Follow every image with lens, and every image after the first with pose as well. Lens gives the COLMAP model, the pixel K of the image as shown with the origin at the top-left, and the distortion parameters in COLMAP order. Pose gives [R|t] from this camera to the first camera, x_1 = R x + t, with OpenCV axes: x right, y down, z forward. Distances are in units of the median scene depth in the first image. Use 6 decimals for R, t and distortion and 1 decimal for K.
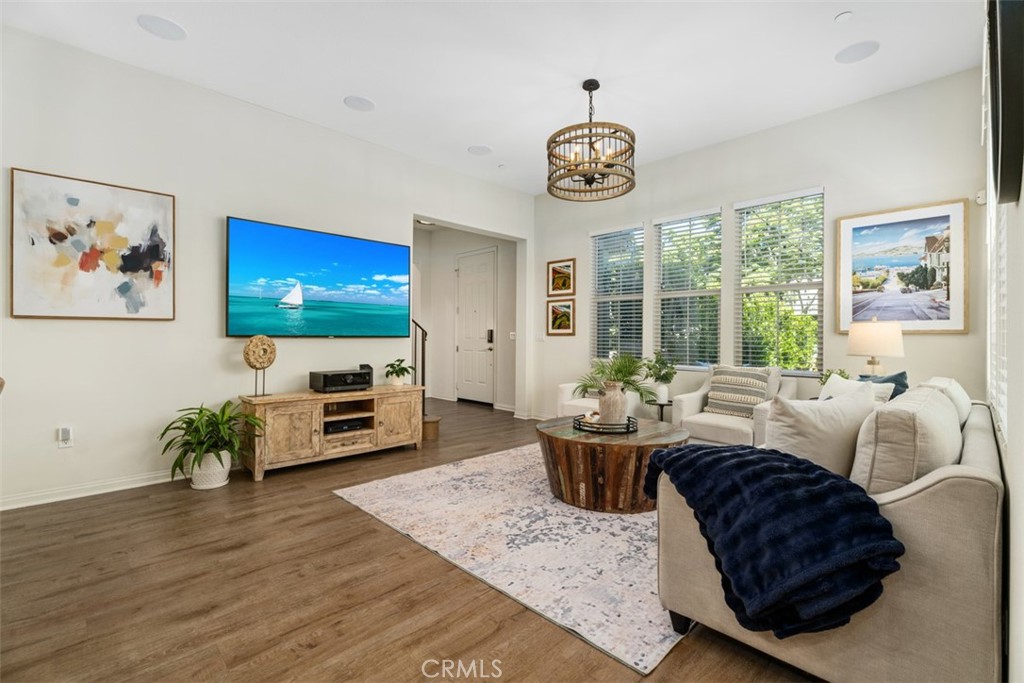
lens RADIAL K [[459.4, 0, 508.9], [0, 459.4, 336.7], [0, 0, 1]] dist [0.005538, 0.000250]
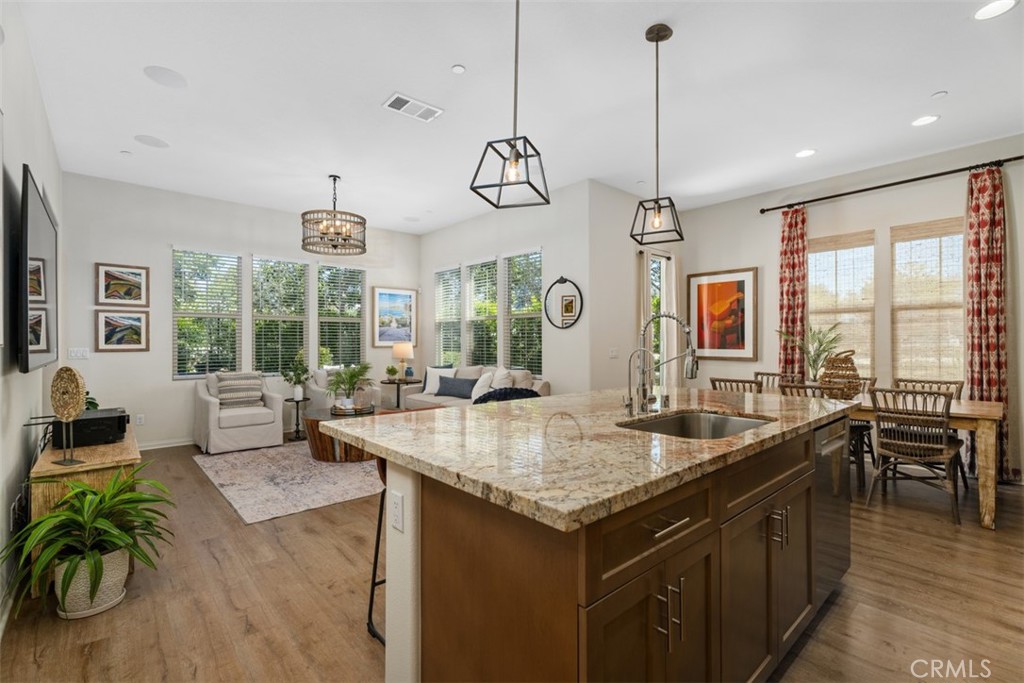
lens RADIAL K [[459.4, 0, 508.9], [0, 459.4, 340.7], [0, 0, 1]] dist [0.005538, 0.000250]
pose [[0.043800, -0.003716, 0.999033, -0.747776], [0.001366, 0.999992, 0.003660, -0.026245], [-0.999039, 0.001204, 0.043805, 0.237403]]
